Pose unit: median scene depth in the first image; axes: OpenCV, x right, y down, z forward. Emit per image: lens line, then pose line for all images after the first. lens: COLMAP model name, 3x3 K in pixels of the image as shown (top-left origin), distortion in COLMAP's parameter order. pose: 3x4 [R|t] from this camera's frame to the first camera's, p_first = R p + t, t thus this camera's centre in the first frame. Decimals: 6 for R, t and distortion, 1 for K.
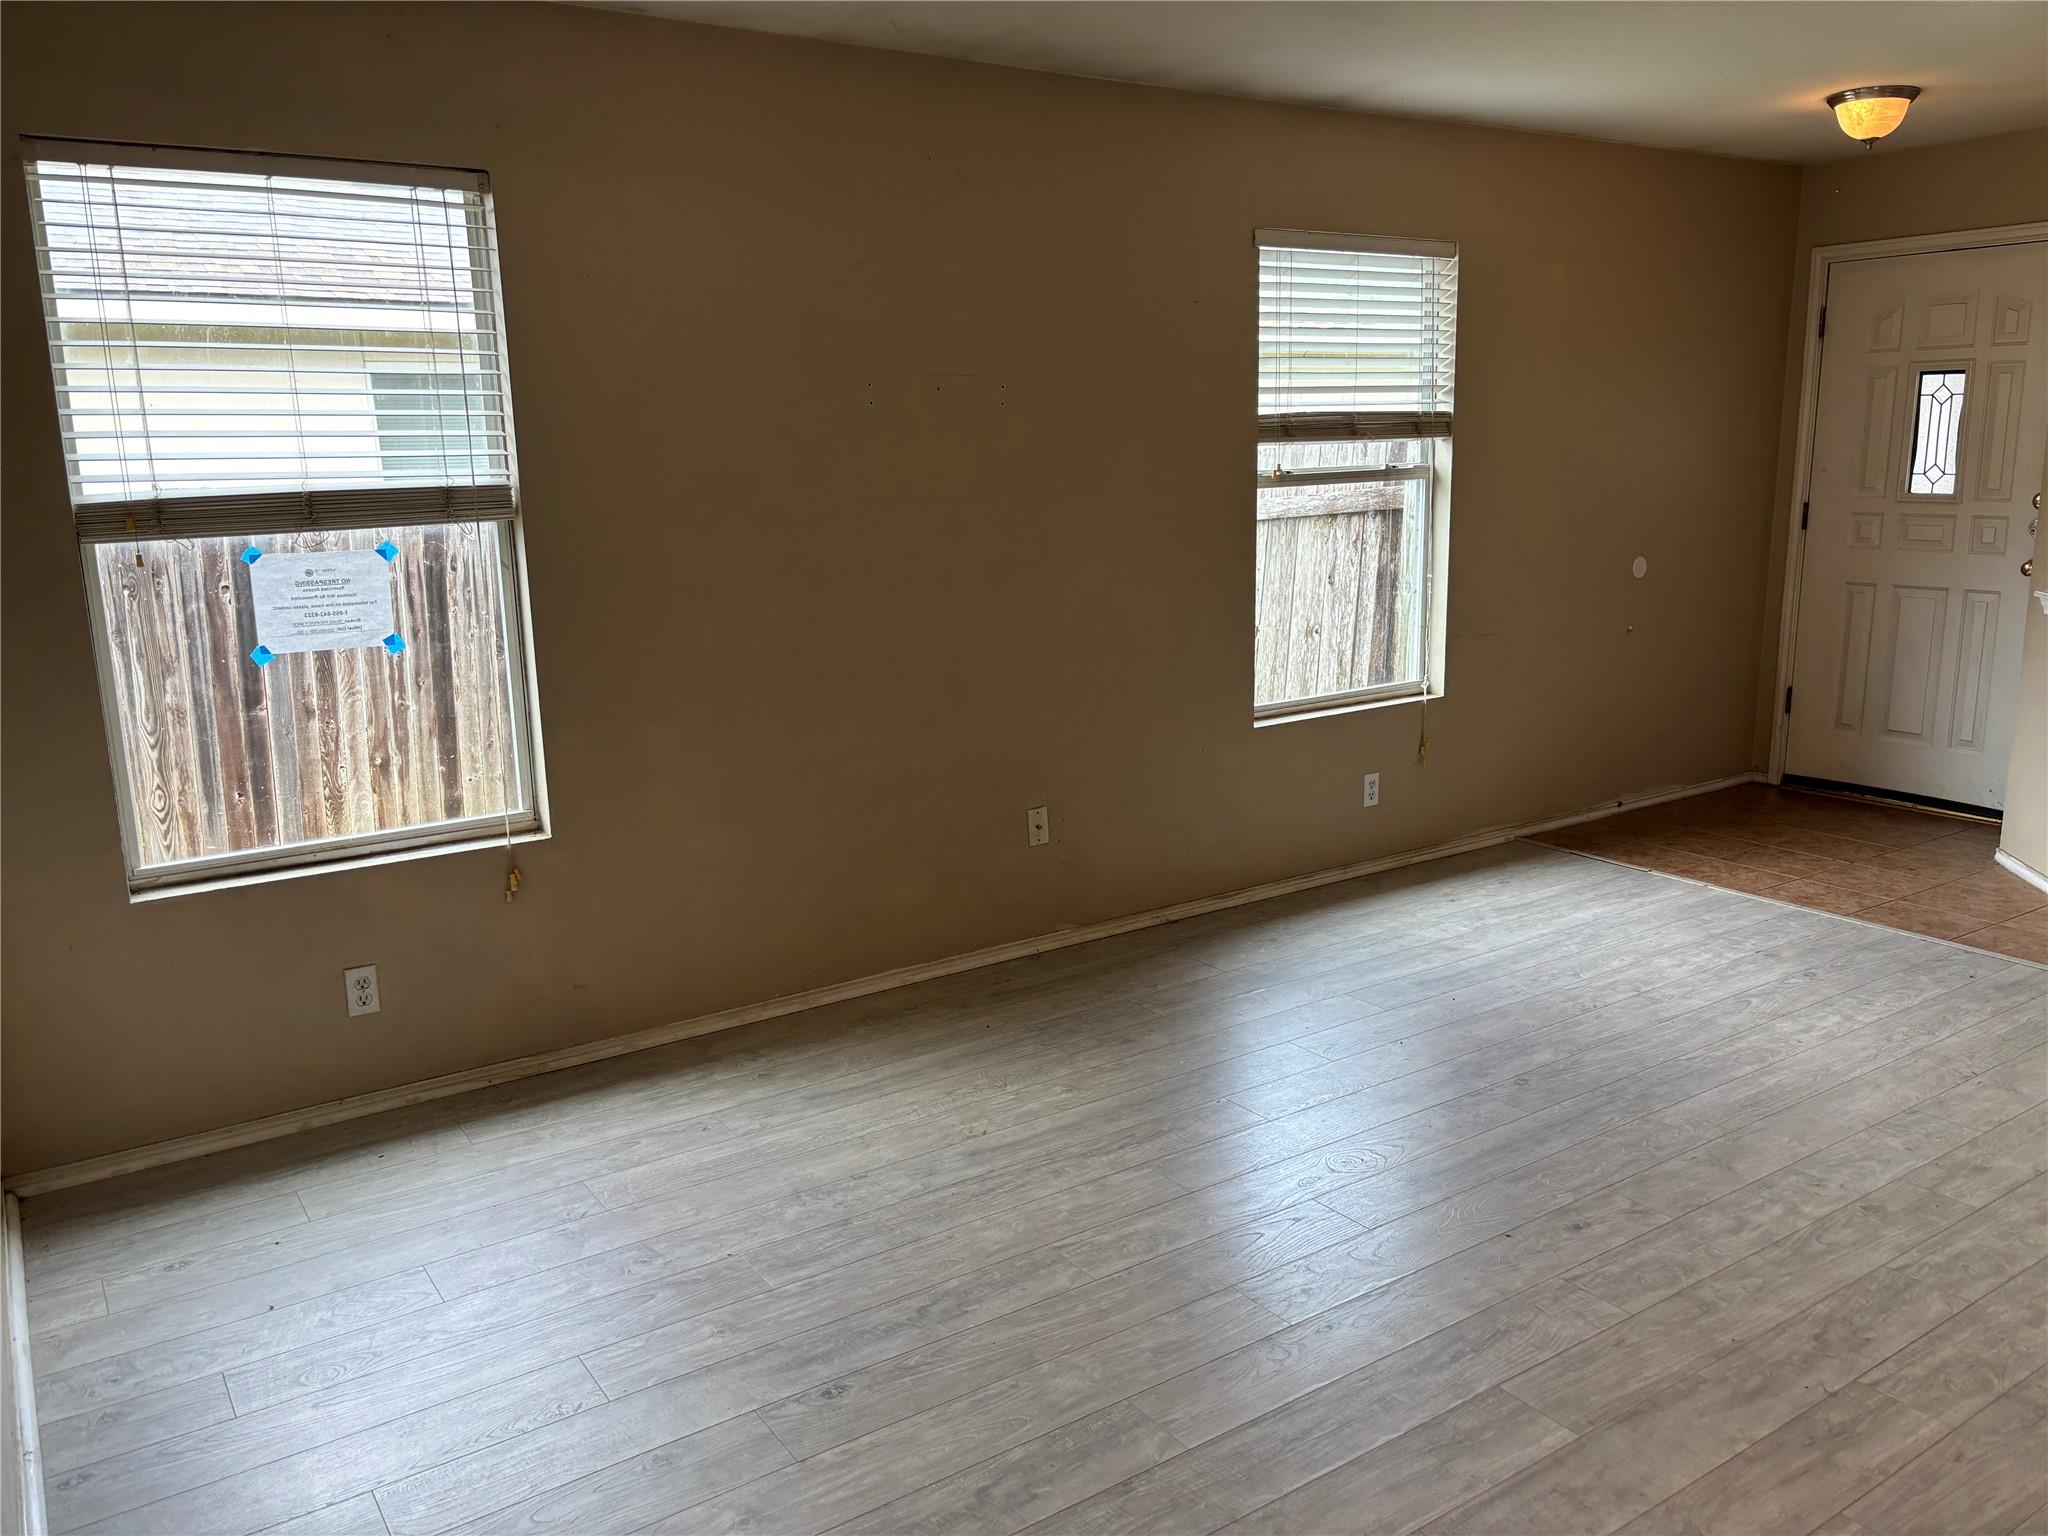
lens RADIAL K [[1549.6, 0, 1023.3], [0, 1549.6, 768.5], [0, 0, 1]] dist [0.032037, -0.023020]
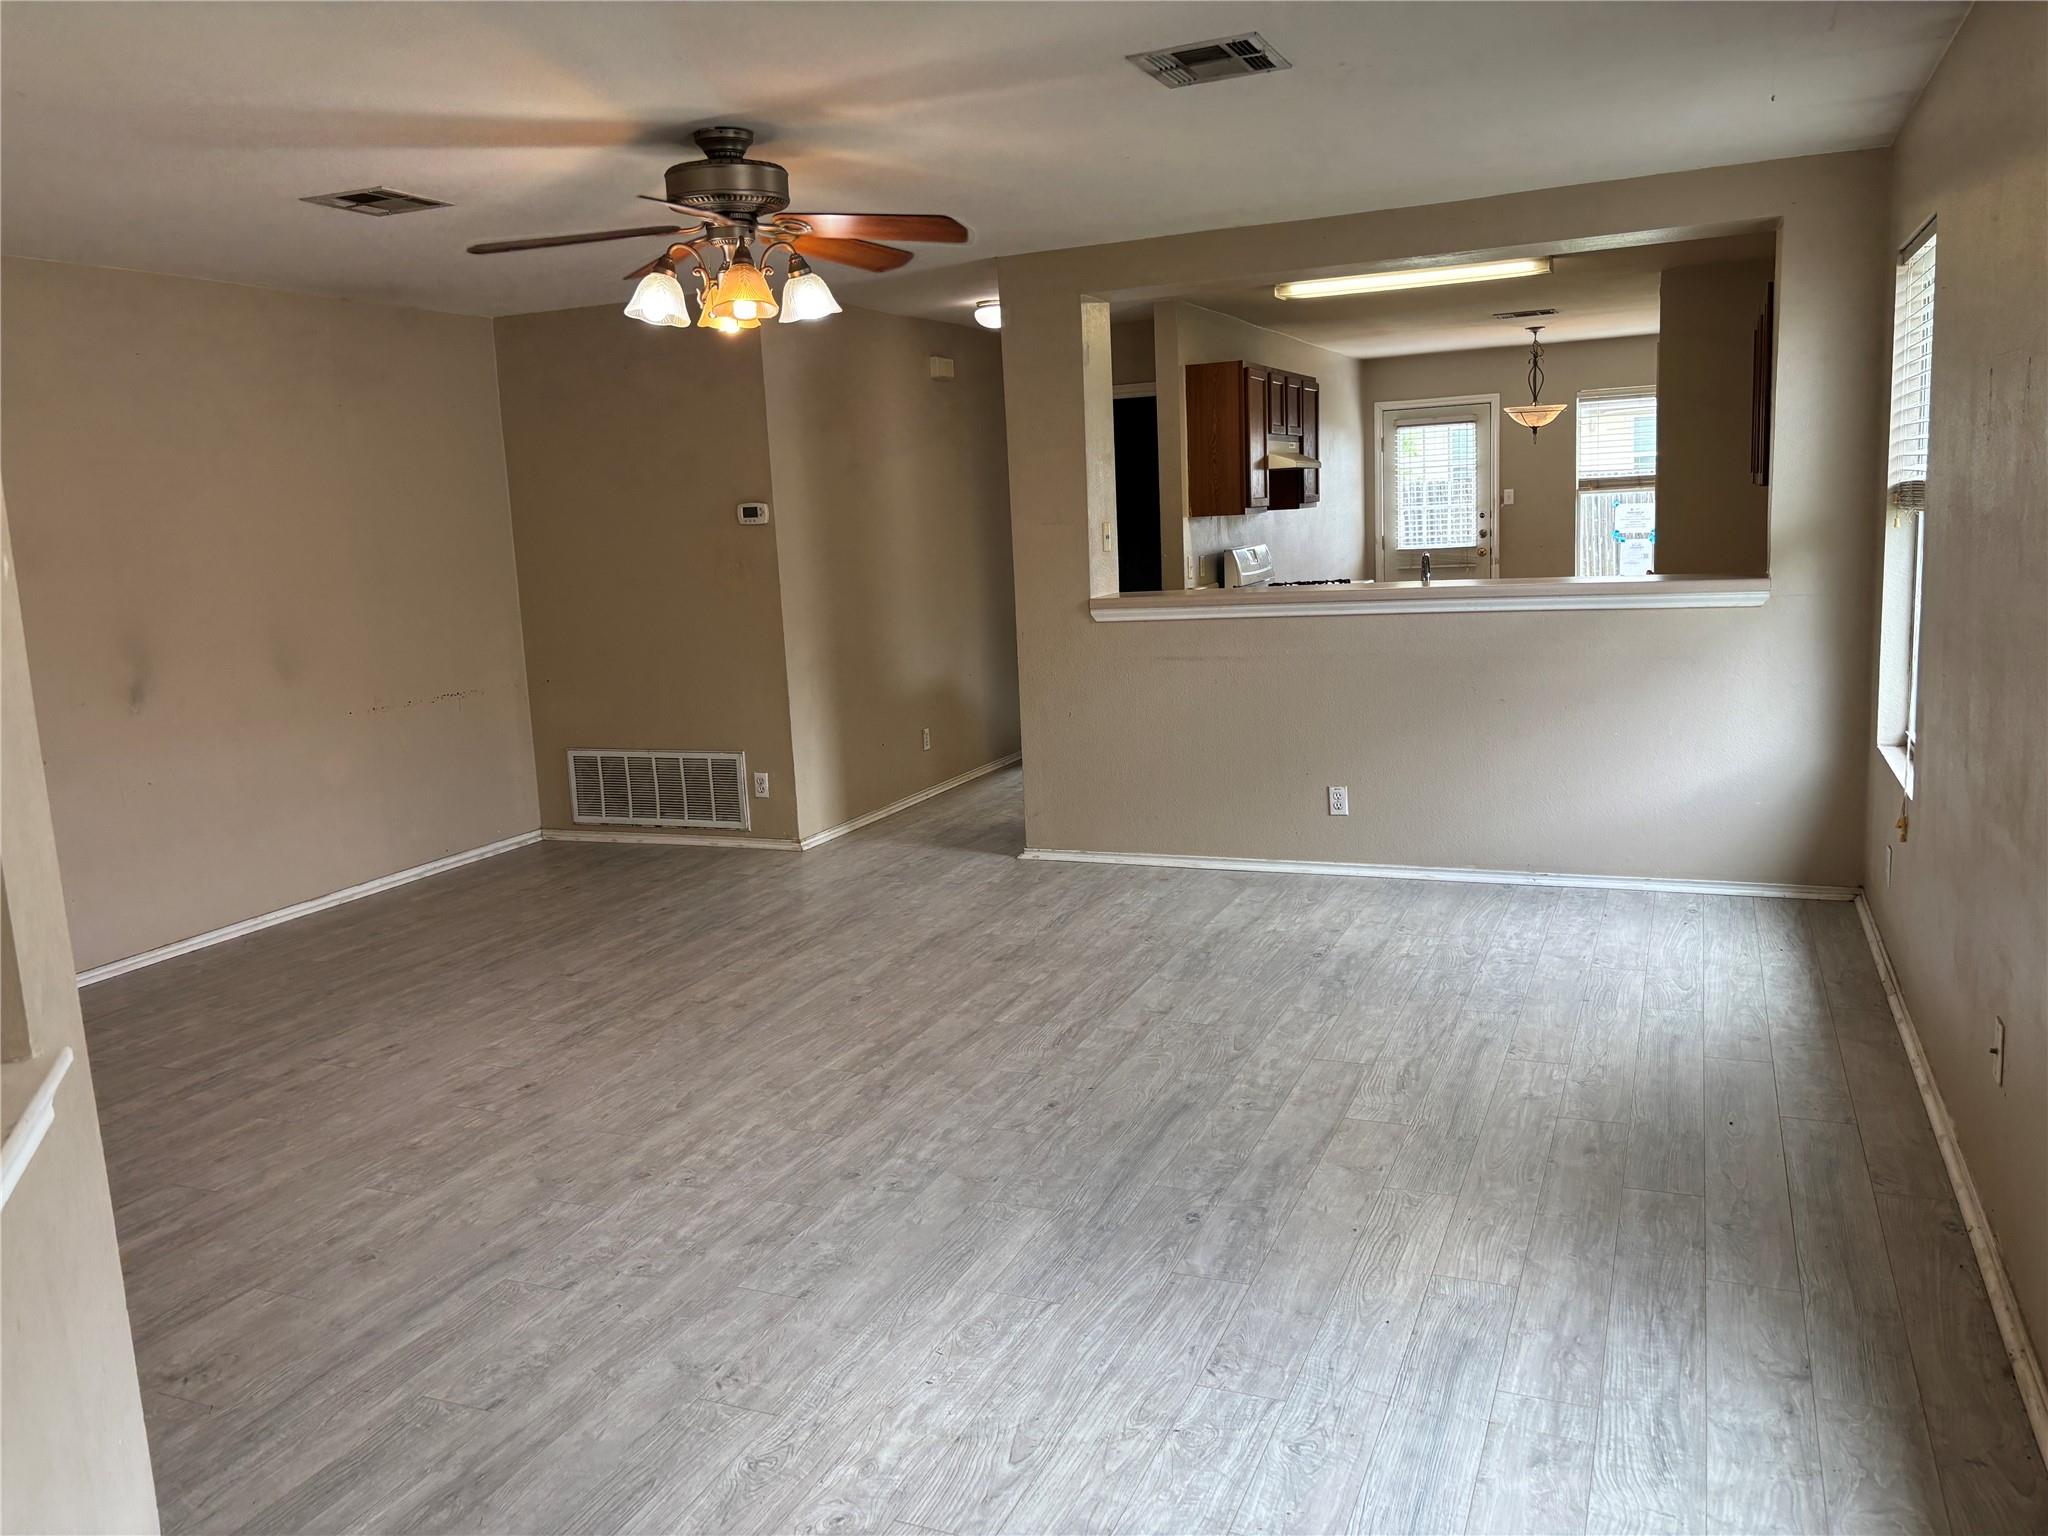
lens RADIAL K [[1549.6, 0, 1023.4], [0, 1549.6, 767.9], [0, 0, 1]] dist [0.032037, -0.023020]
pose [[-0.837895, 0.154046, -0.523642, 1.032766], [-0.044804, 0.936700, 0.347253, -0.430887], [0.543989, 0.314423, -0.777955, 1.946281]]
